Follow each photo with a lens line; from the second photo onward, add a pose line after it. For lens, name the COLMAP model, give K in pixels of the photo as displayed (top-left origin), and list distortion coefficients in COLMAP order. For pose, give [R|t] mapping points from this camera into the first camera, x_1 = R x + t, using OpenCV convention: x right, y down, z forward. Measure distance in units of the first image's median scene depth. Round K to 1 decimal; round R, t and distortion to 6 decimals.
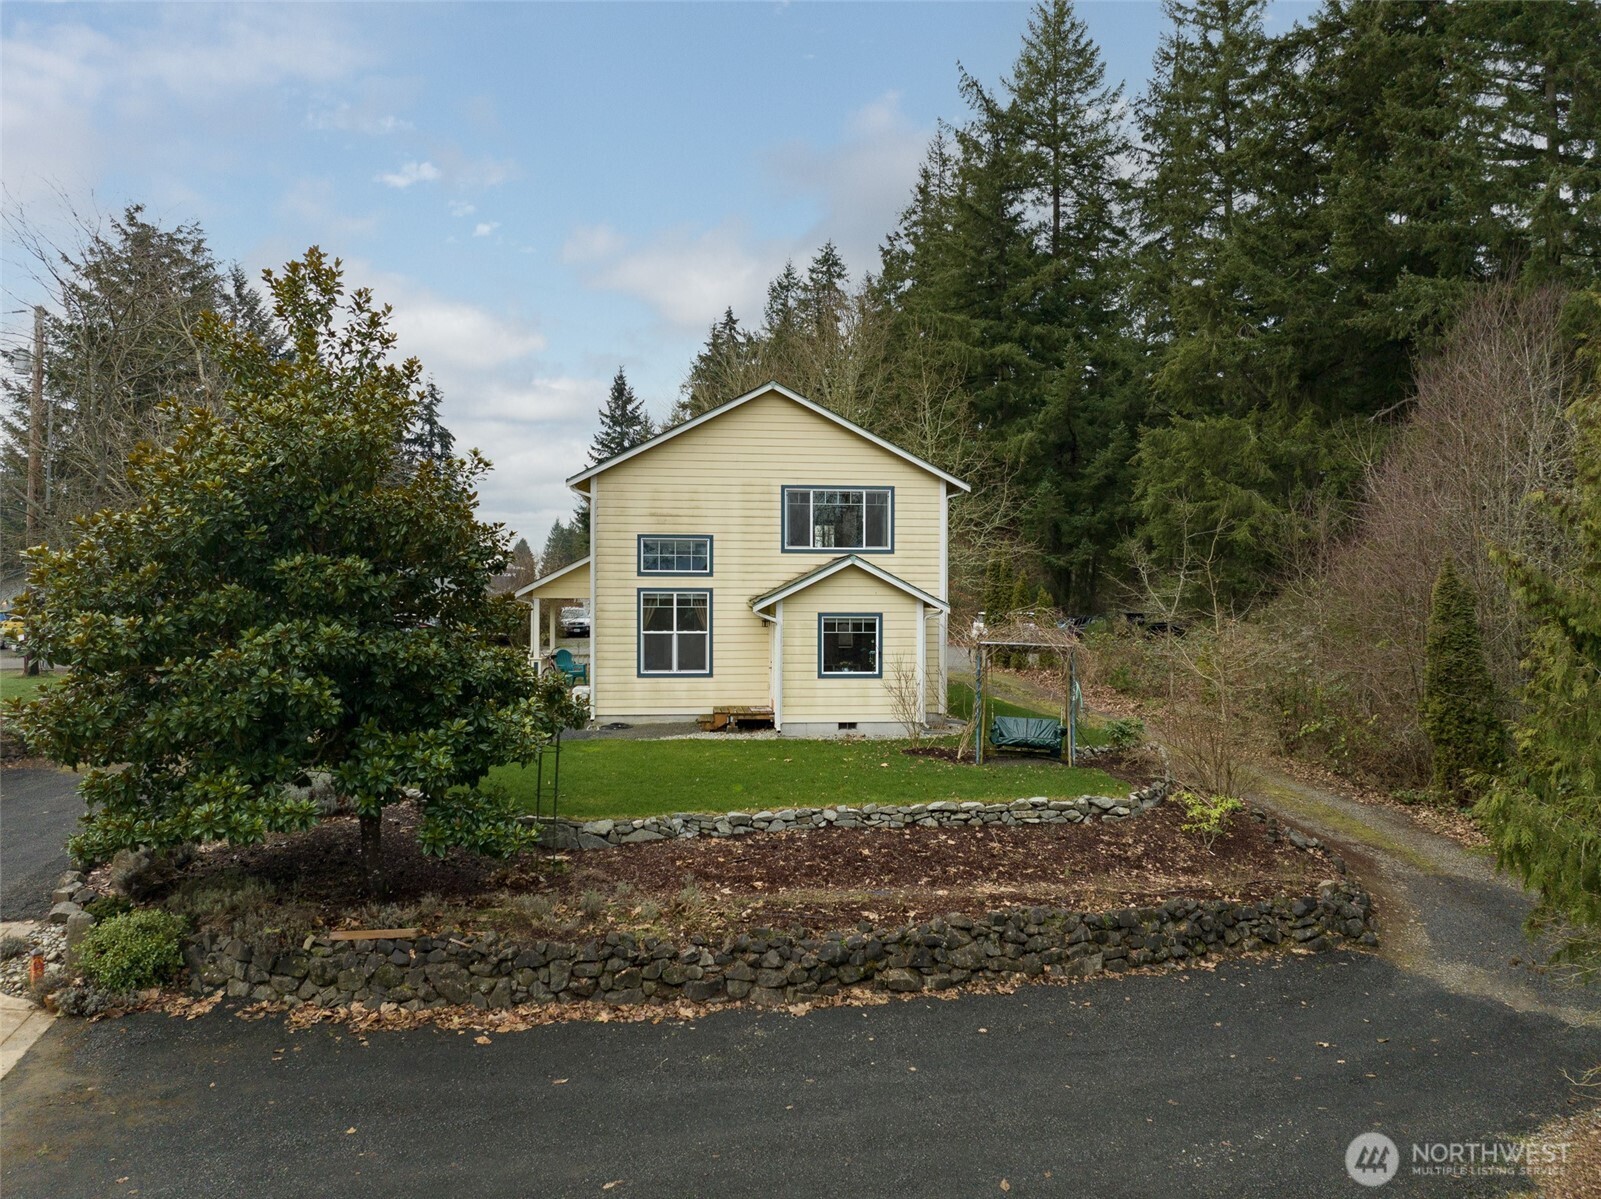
lens RADIAL K [[1113.9, 0, 792.5], [0, 1113.9, 611.4], [0, 0, 1]] dist [-0.047945, 0.008991]
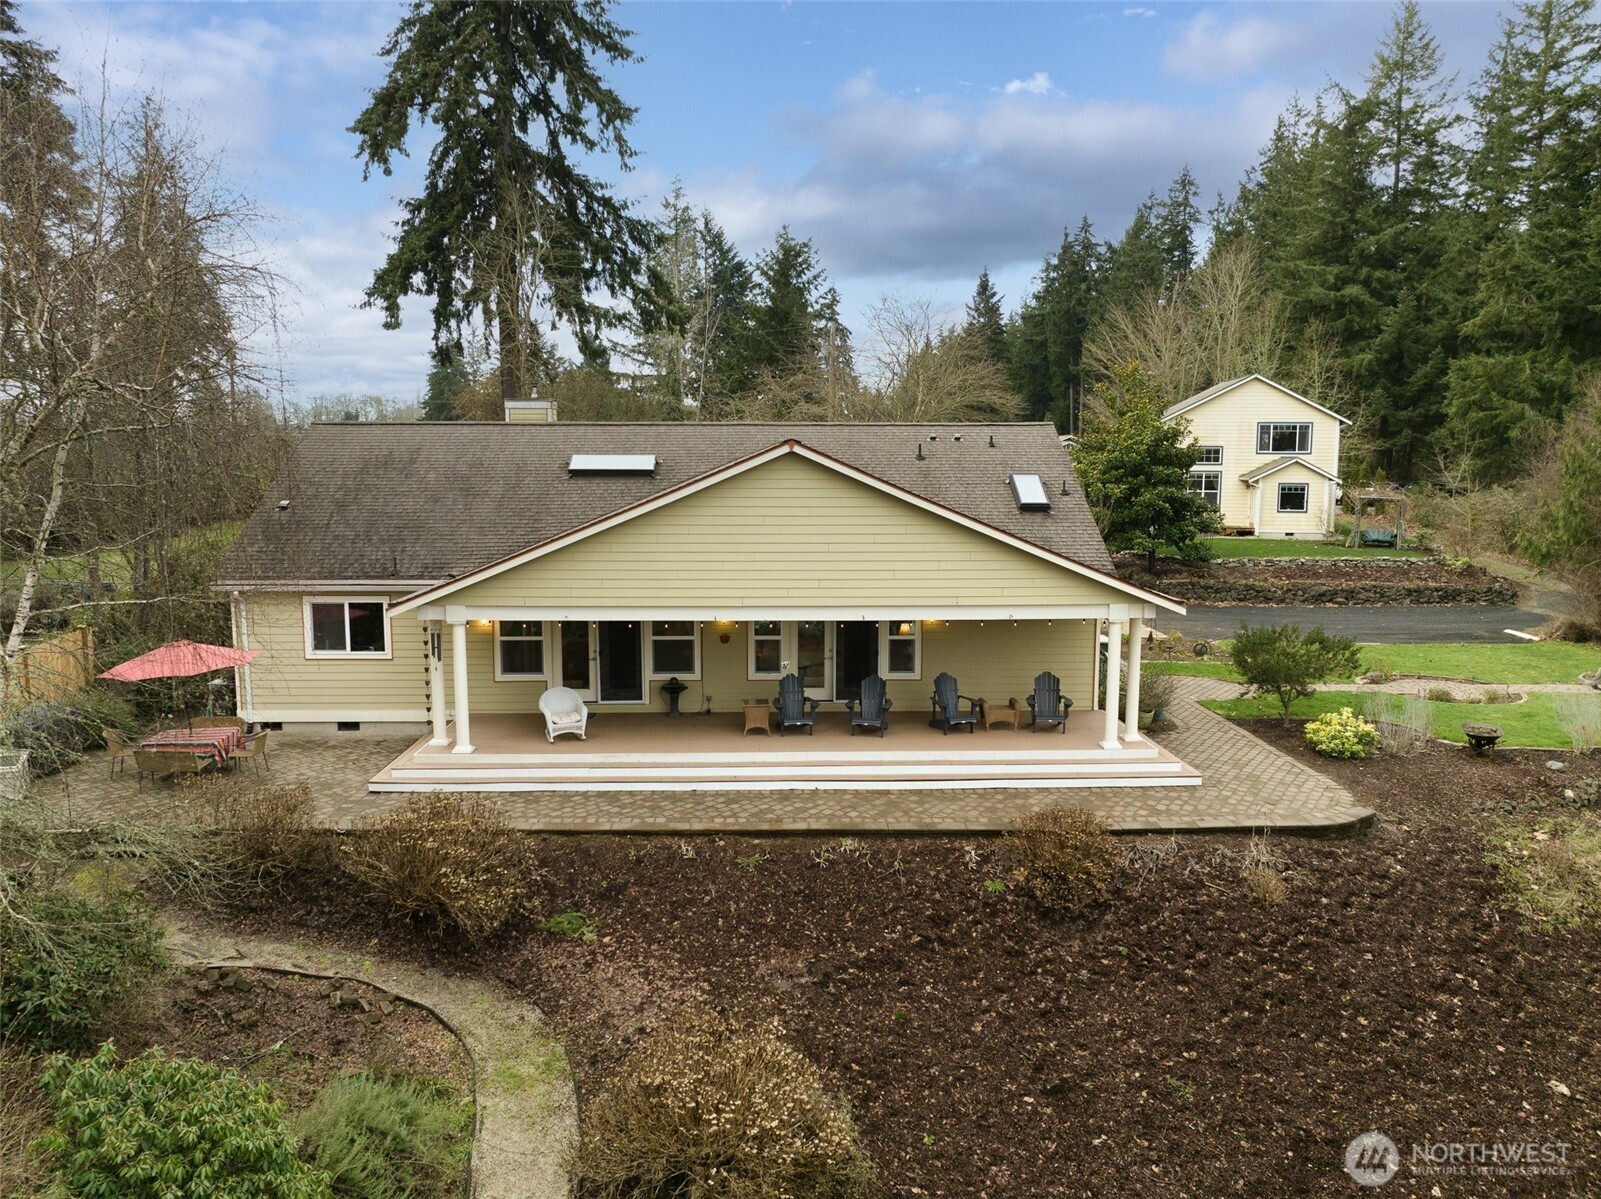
lens RADIAL K [[1113.9, 0, 792.5], [0, 1113.9, 611.4], [0, 0, 1]] dist [-0.047945, 0.008991]
pose [[0.971307, 0.030557, -0.235857, -0.218547], [-0.000825, 0.992138, 0.125144, -0.010805], [0.237827, -0.121359, 0.963696, -0.772088]]
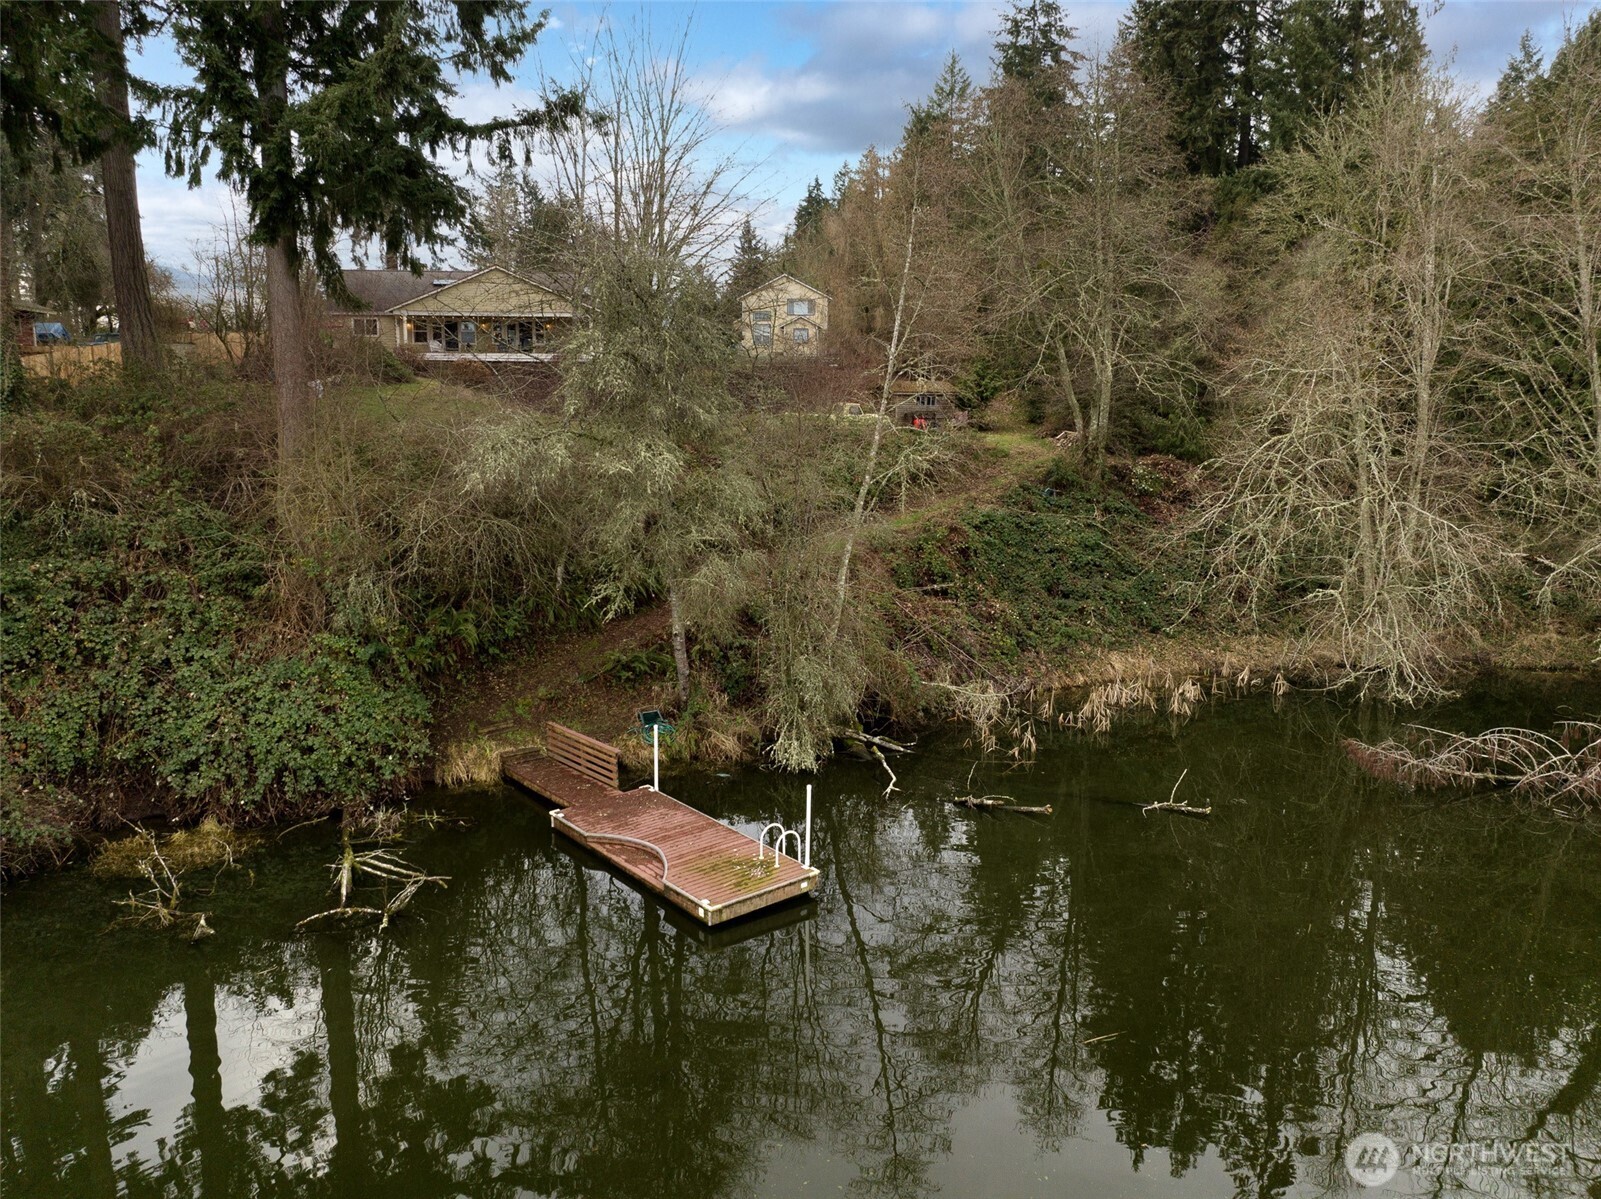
lens RADIAL K [[1113.9, 0, 792.5], [0, 1113.9, 611.4], [0, 0, 1]] dist [-0.047945, 0.008991]
pose [[0.993673, 0.020328, -0.110455, 0.290039], [-0.001271, 0.985457, 0.169921, 0.199172], [0.112302, -0.168705, 0.979248, -1.949960]]
